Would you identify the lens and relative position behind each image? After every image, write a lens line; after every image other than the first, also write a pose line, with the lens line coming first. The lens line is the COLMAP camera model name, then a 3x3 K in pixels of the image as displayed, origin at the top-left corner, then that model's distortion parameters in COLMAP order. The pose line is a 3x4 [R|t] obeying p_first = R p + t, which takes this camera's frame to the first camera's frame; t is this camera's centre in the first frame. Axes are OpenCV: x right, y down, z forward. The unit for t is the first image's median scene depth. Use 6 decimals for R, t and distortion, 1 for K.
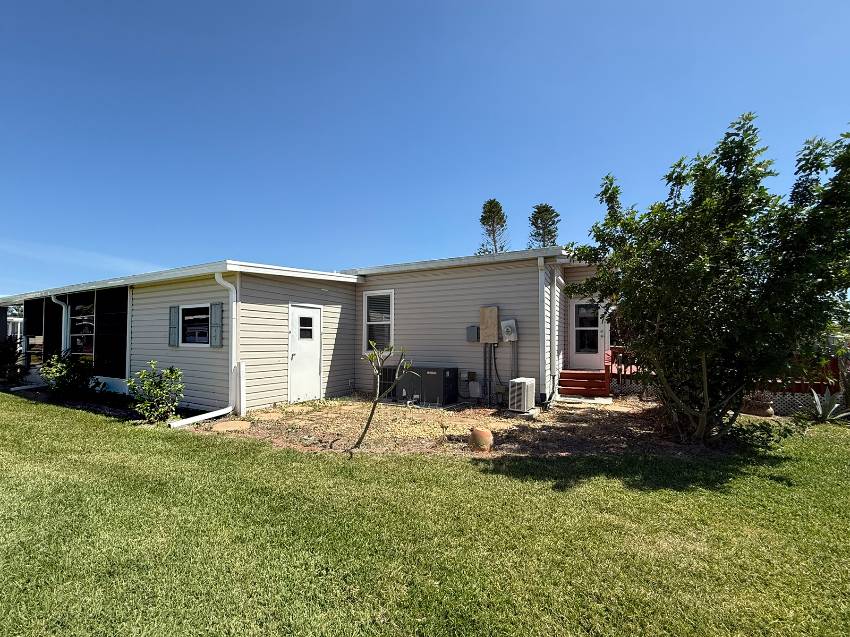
lens RADIAL K [[399.1, 0, 425.0], [0, 399.1, 318.5], [0, 0, 1]] dist [0.002202, 0.000216]
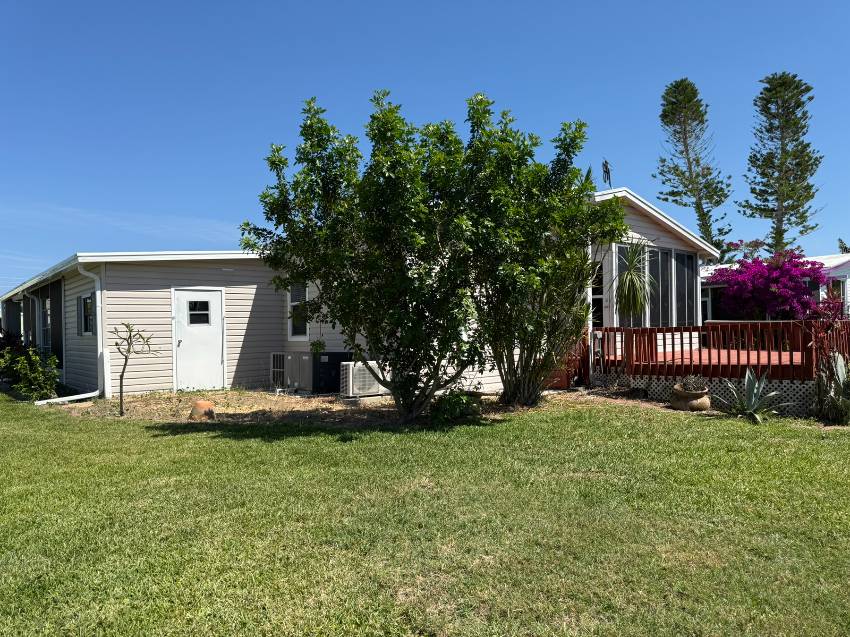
lens RADIAL K [[635.4, 0, 425.0], [0, 635.4, 318.5], [0, 0, 1]] dist [0.105302, -0.144197]
pose [[0.937482, -0.037691, -0.345987, 0.708155], [0.052202, 0.998100, 0.032716, 0.015355], [0.344097, -0.048732, 0.937669, -0.226829]]
